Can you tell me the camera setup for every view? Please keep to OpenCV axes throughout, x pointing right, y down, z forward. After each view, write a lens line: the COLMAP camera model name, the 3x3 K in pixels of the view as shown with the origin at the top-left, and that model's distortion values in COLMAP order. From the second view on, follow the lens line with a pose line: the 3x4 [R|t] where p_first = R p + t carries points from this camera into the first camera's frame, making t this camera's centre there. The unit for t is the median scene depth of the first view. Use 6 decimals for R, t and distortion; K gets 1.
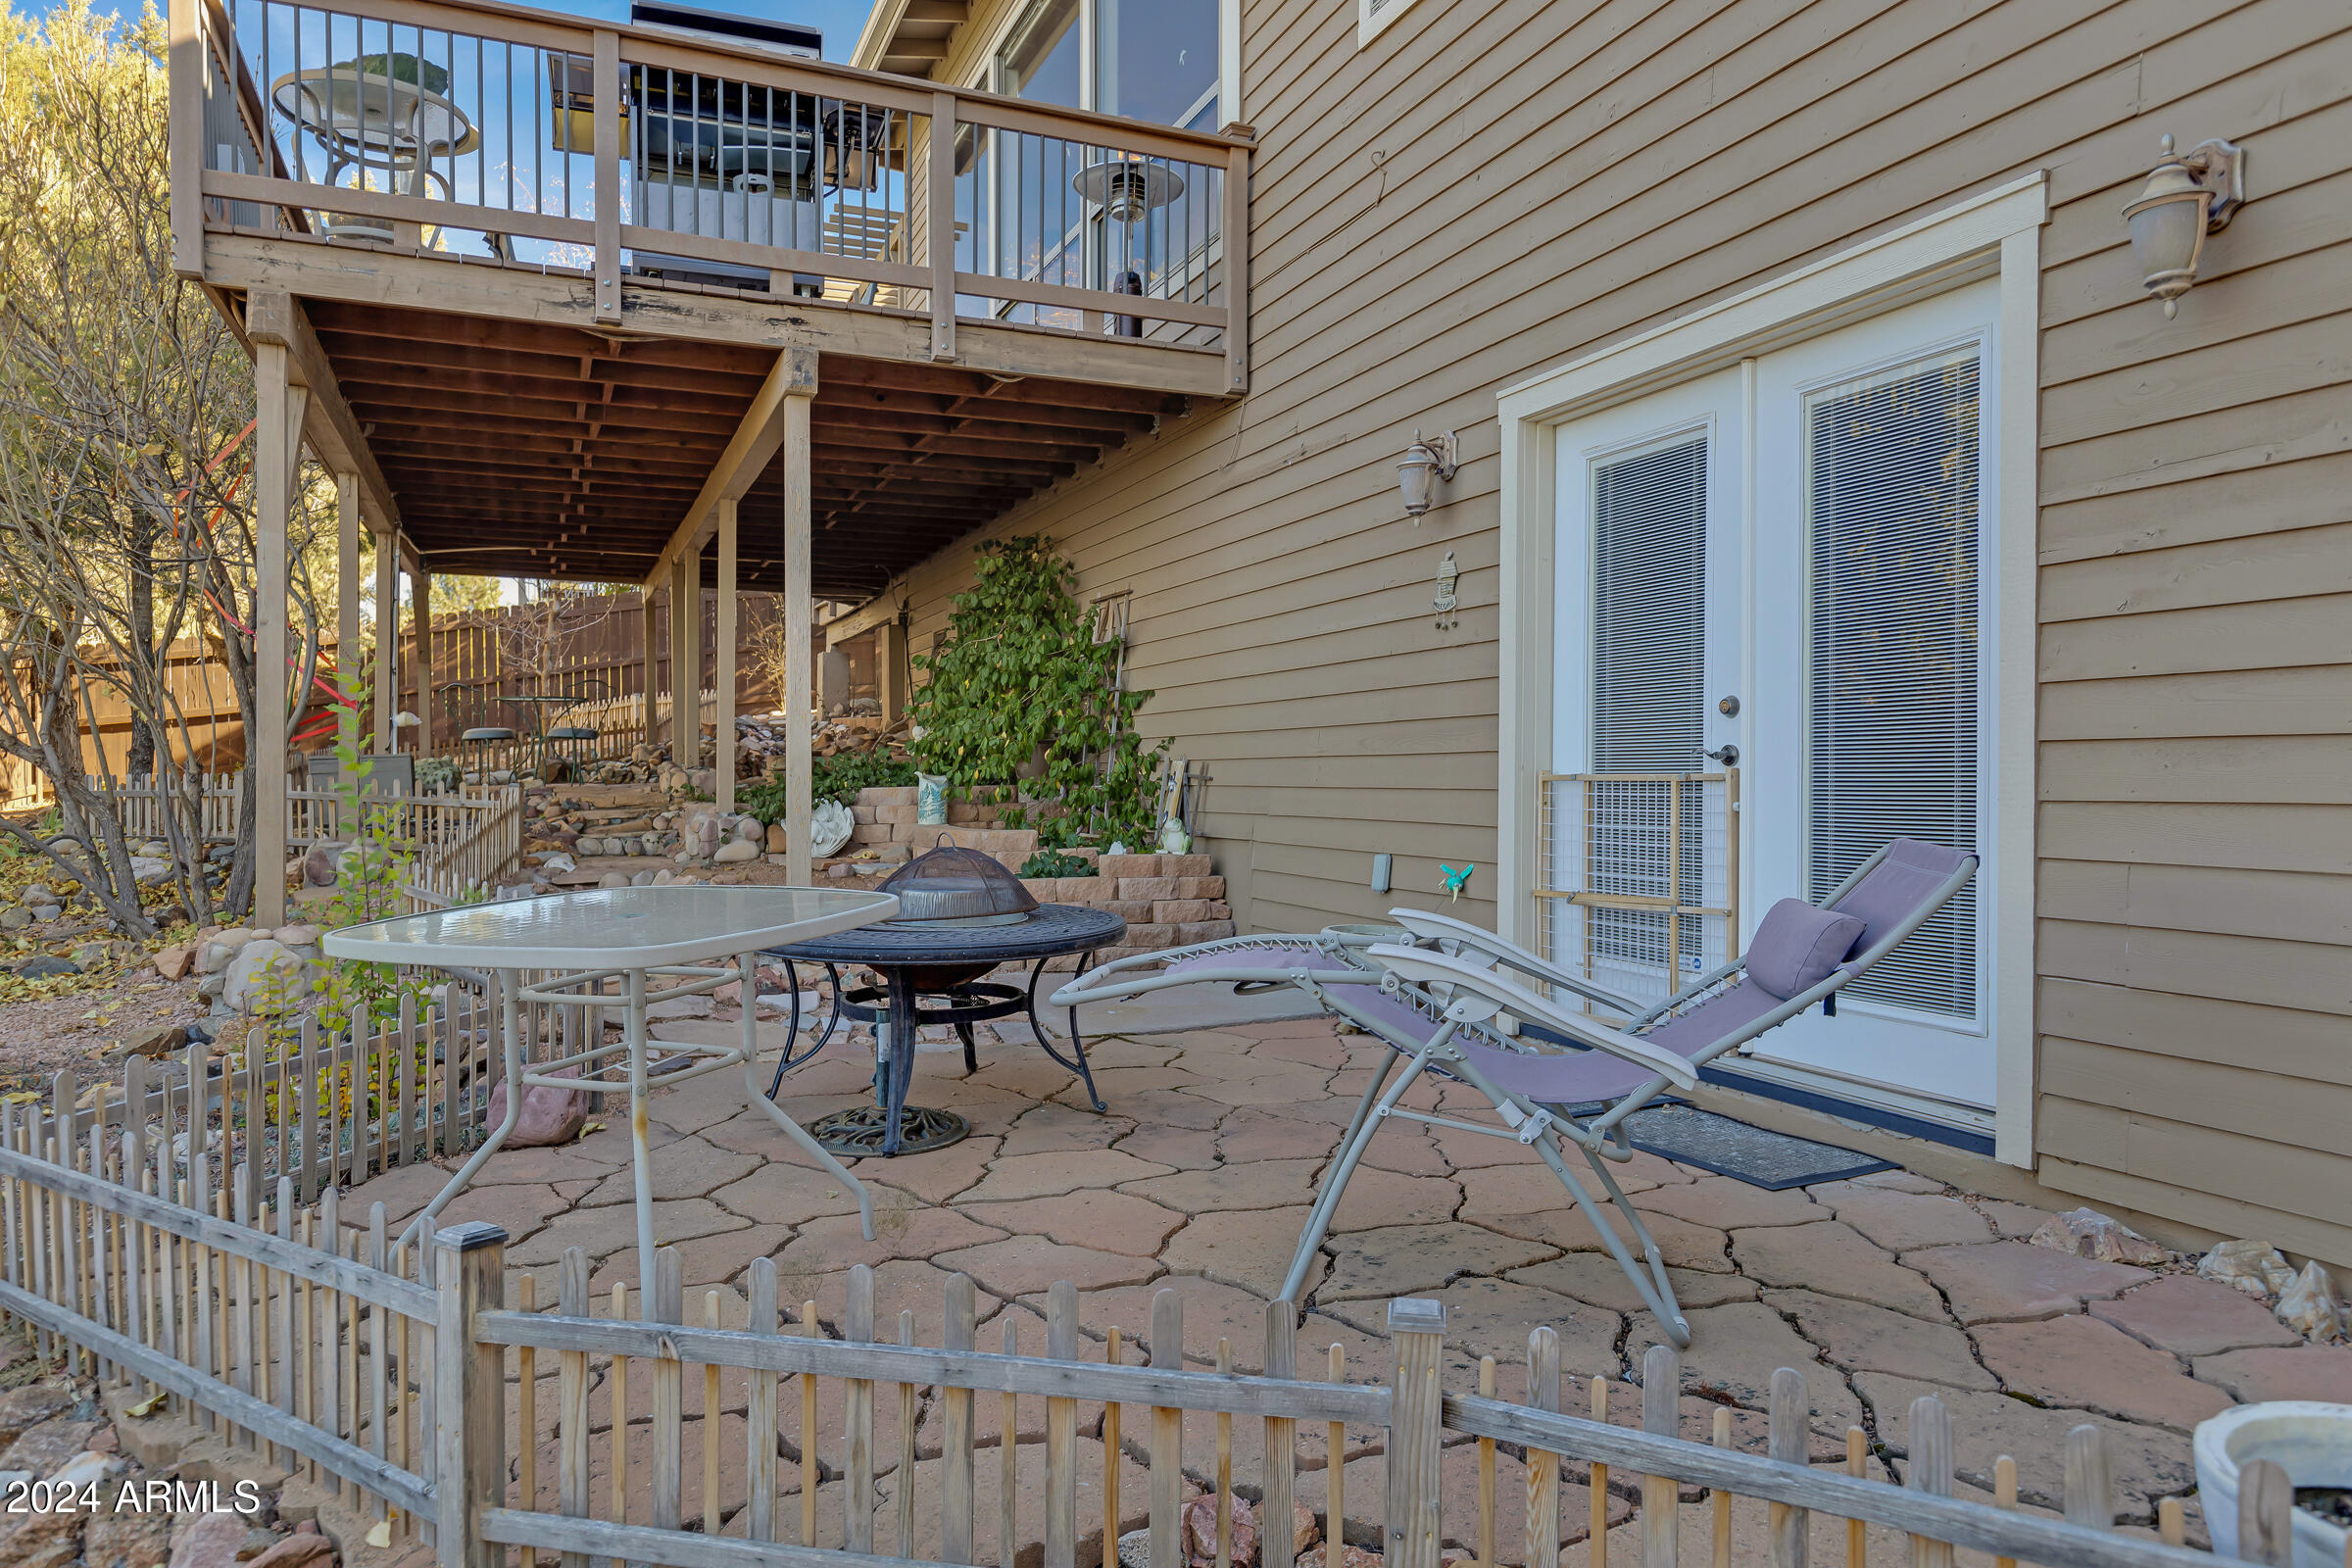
lens RADIAL K [[1503.0, 0, 1184.3], [0, 1503.0, 780.9], [0, 0, 1]] dist [0.010004, 0.001587]
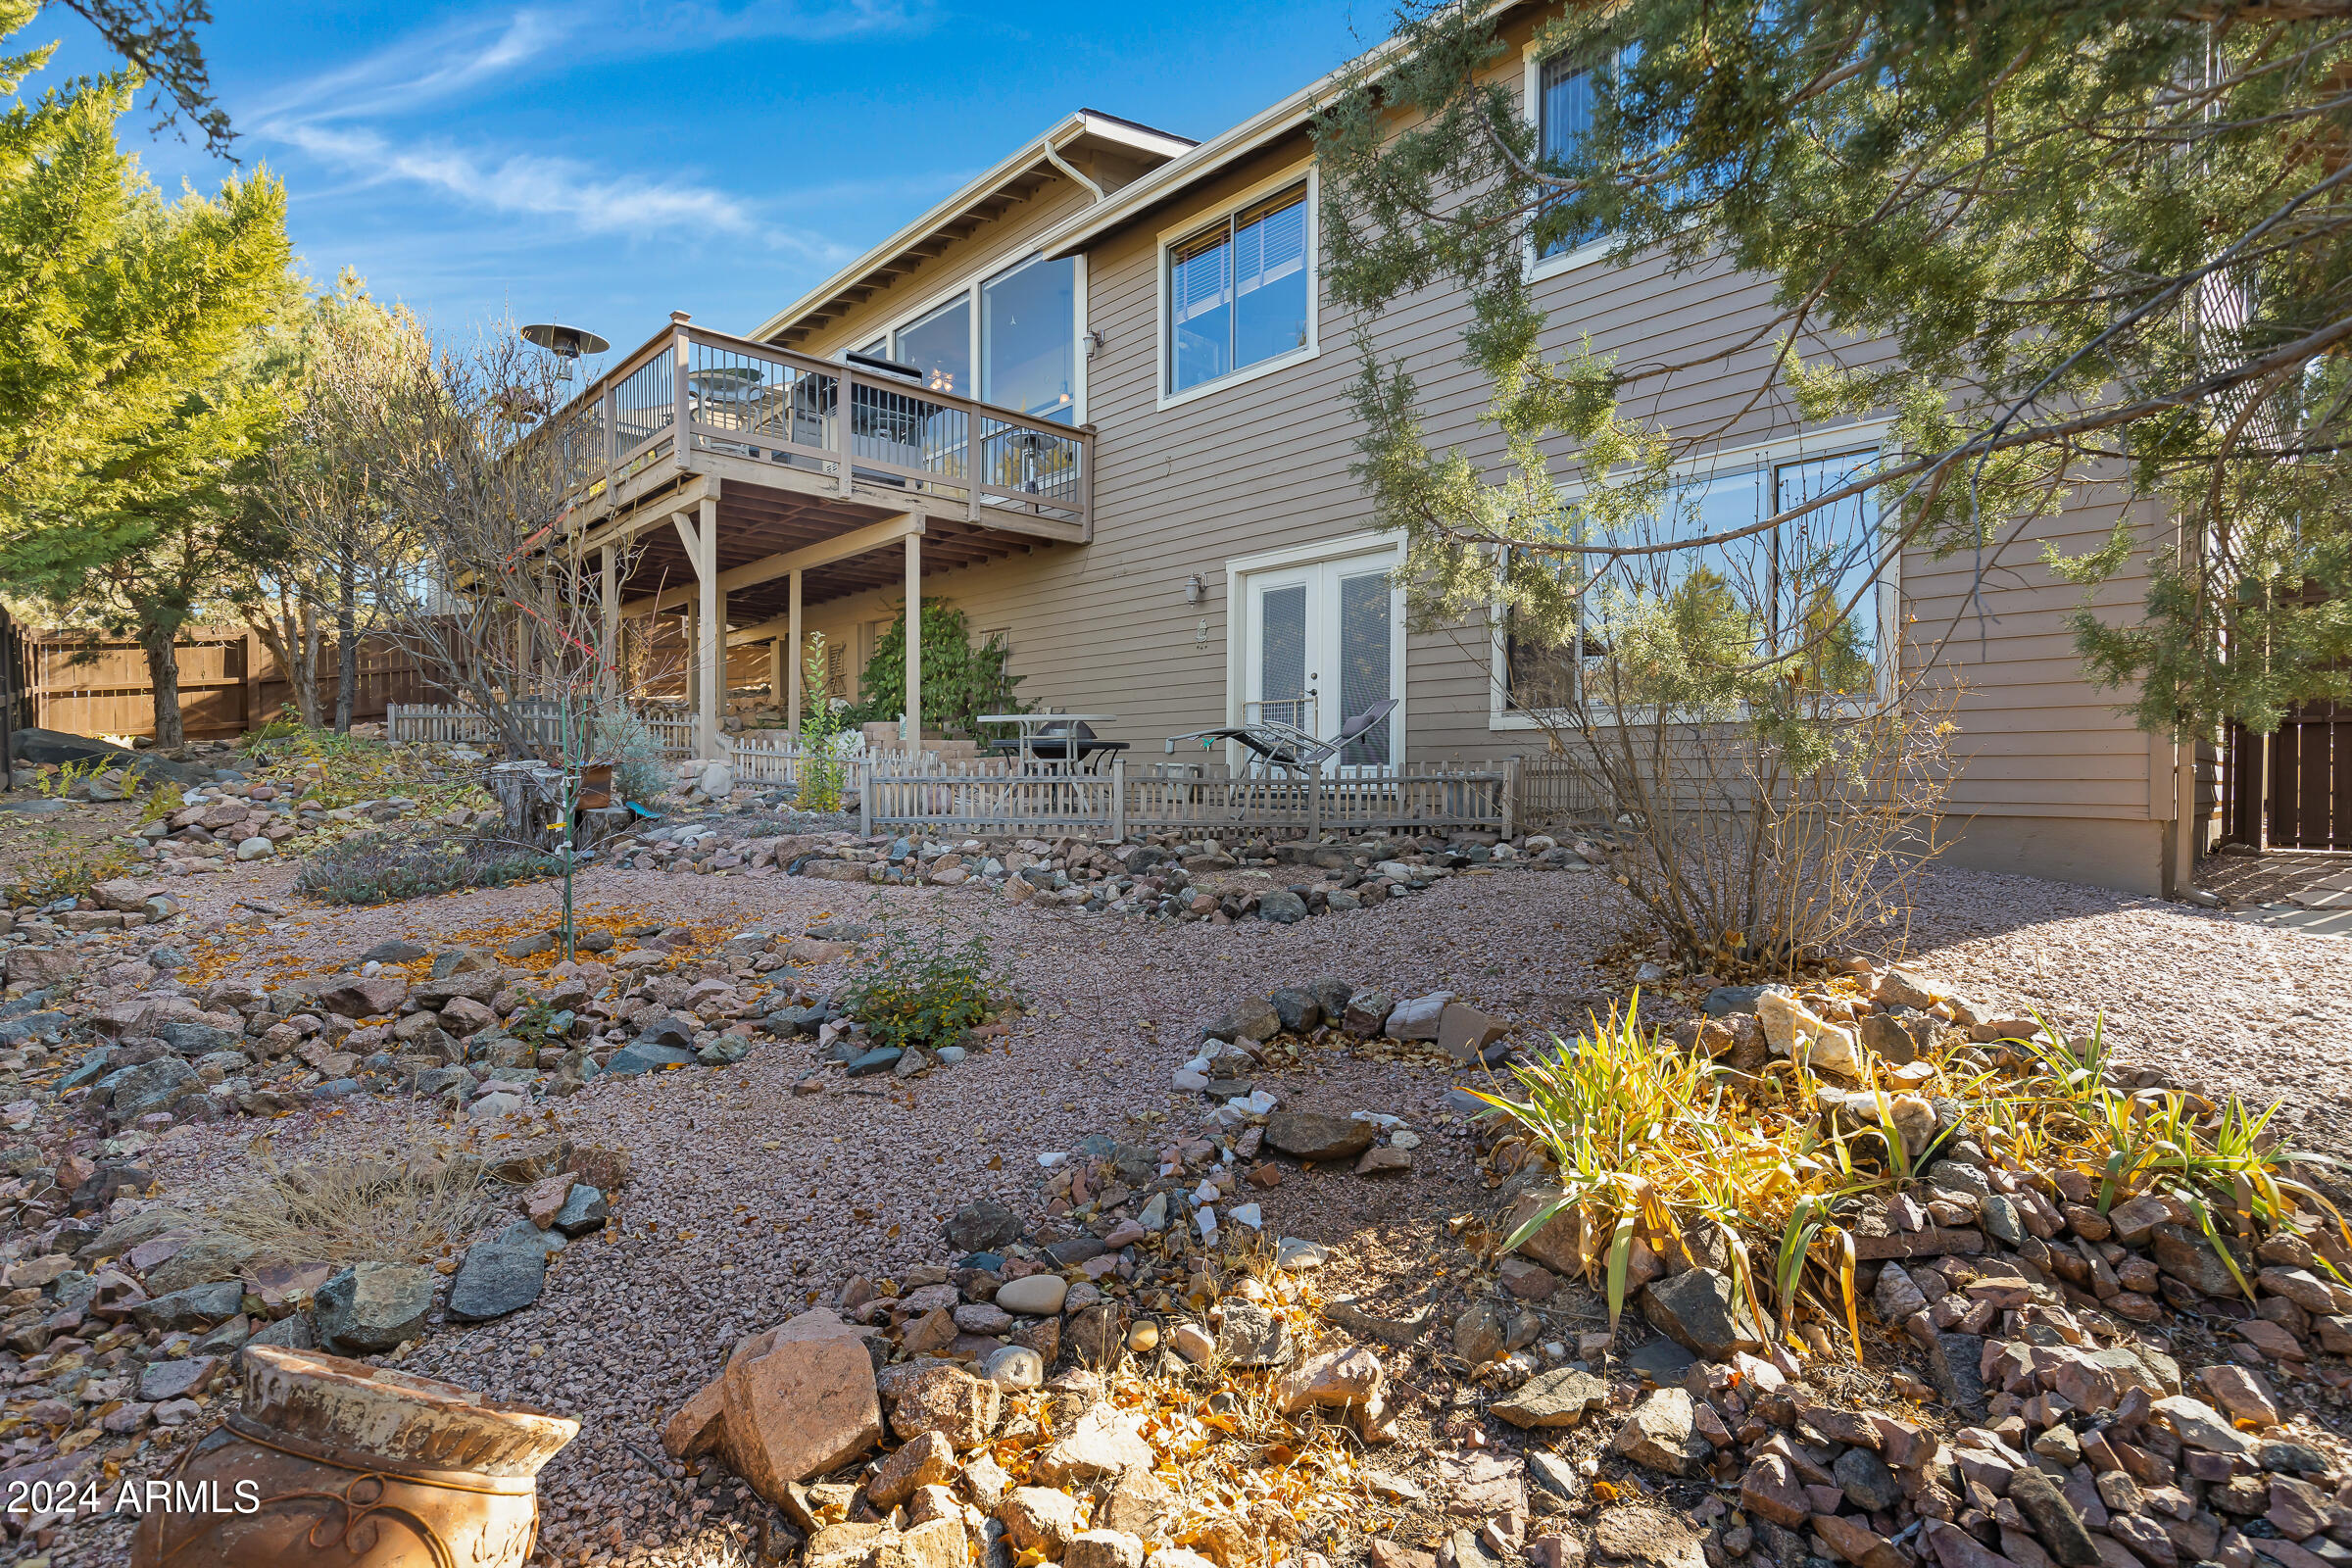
lens RADIAL K [[1172.6, 0, 1166.6], [0, 1172.6, 790.0], [0, 0, 1]] dist [-0.005149, -0.000344]
pose [[0.942046, 0.002216, 0.335476, -0.494479], [-0.002865, 0.999995, 0.001439, 0.123935], [-0.335471, -0.002316, 0.942048, -0.782869]]
